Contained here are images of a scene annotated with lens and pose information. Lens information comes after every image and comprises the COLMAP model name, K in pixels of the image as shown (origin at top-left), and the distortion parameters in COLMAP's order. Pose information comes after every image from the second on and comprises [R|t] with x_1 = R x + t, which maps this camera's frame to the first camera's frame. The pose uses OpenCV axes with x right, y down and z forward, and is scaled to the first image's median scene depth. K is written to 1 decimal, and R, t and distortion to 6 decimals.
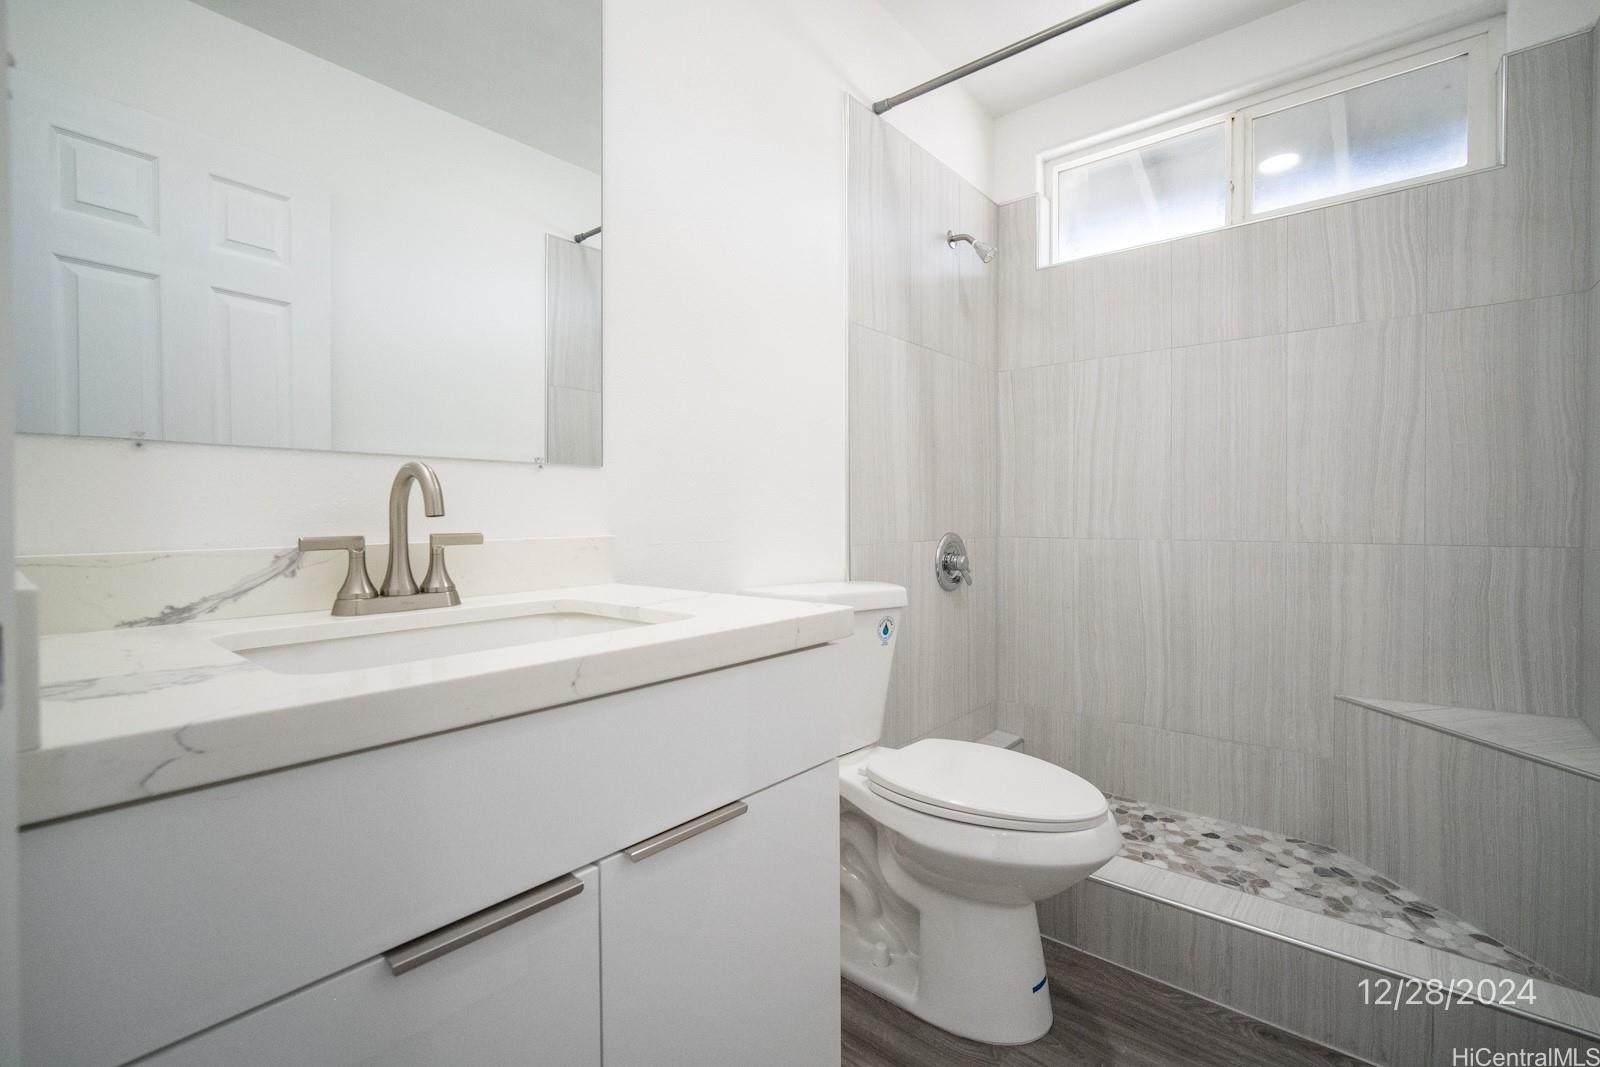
lens RADIAL K [[708.0, 0, 790.8], [0, 708.0, 526.2], [0, 0, 1]] dist [-0.010047, 0.002177]
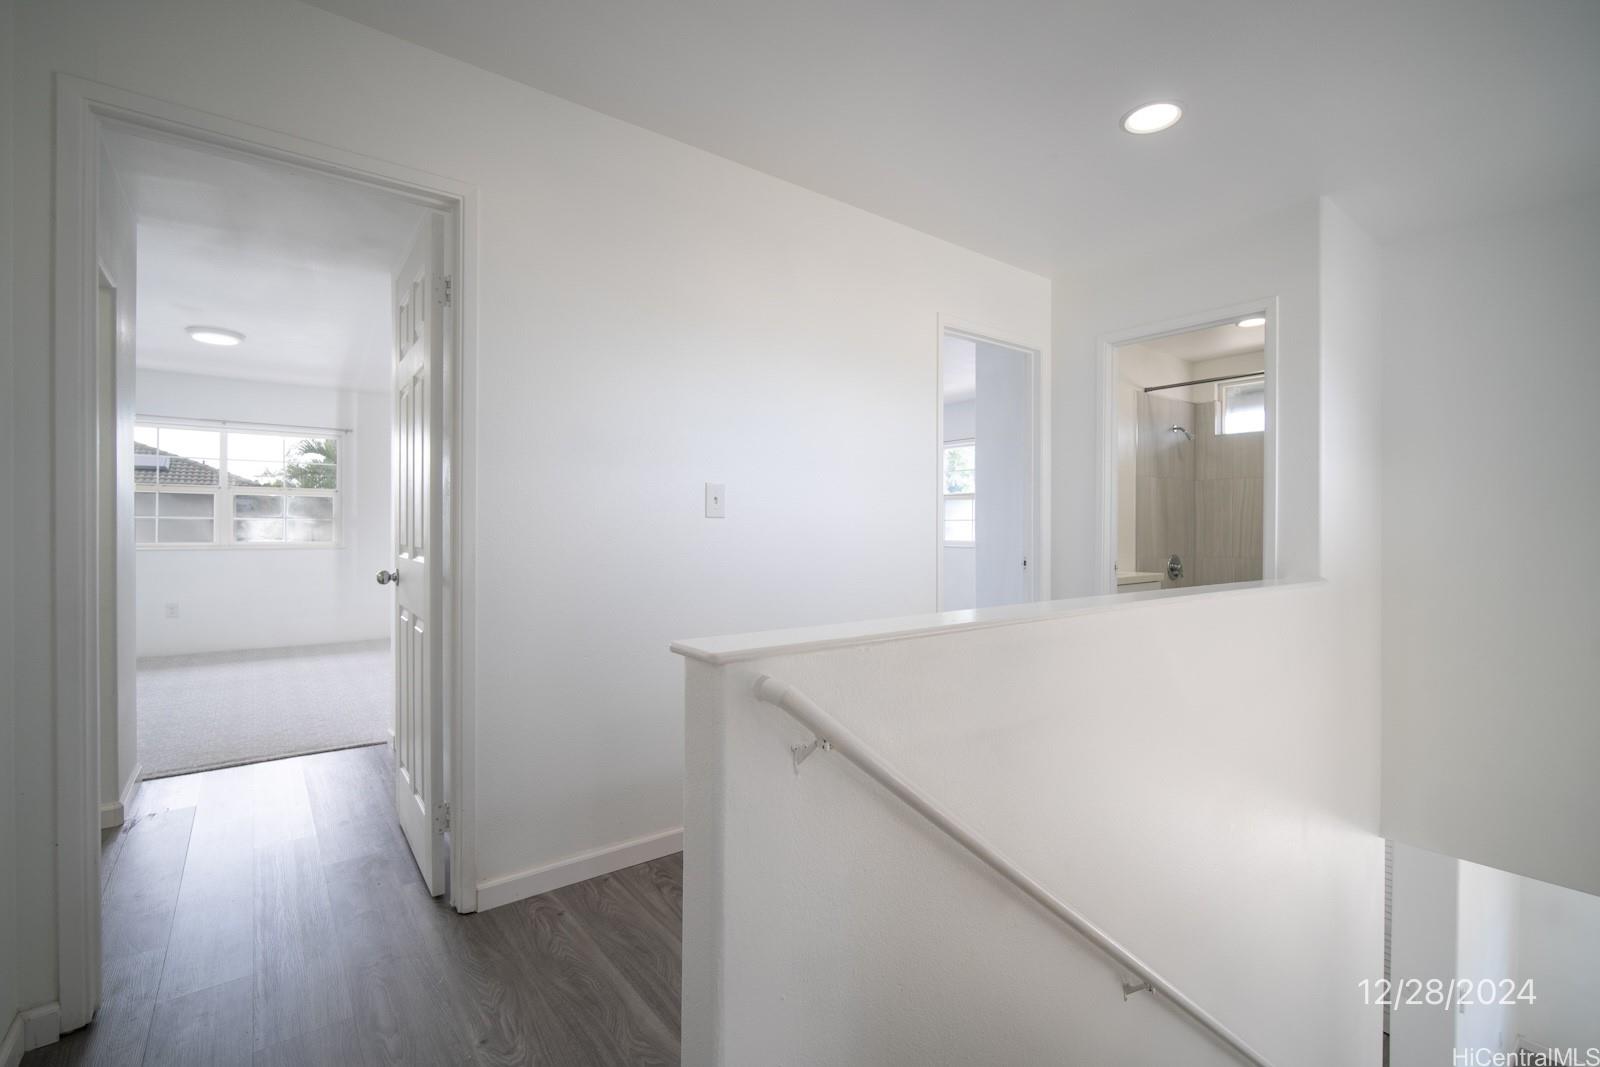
lens RADIAL K [[708.0, 0, 793.2], [0, 708.0, 534.6], [0, 0, 1]] dist [-0.010047, 0.002177]
pose [[0.977775, 0.004991, -0.209597, -0.504998], [-0.008365, 0.999849, -0.015215, -0.010366], [0.209489, 0.016630, 0.977670, -1.514629]]
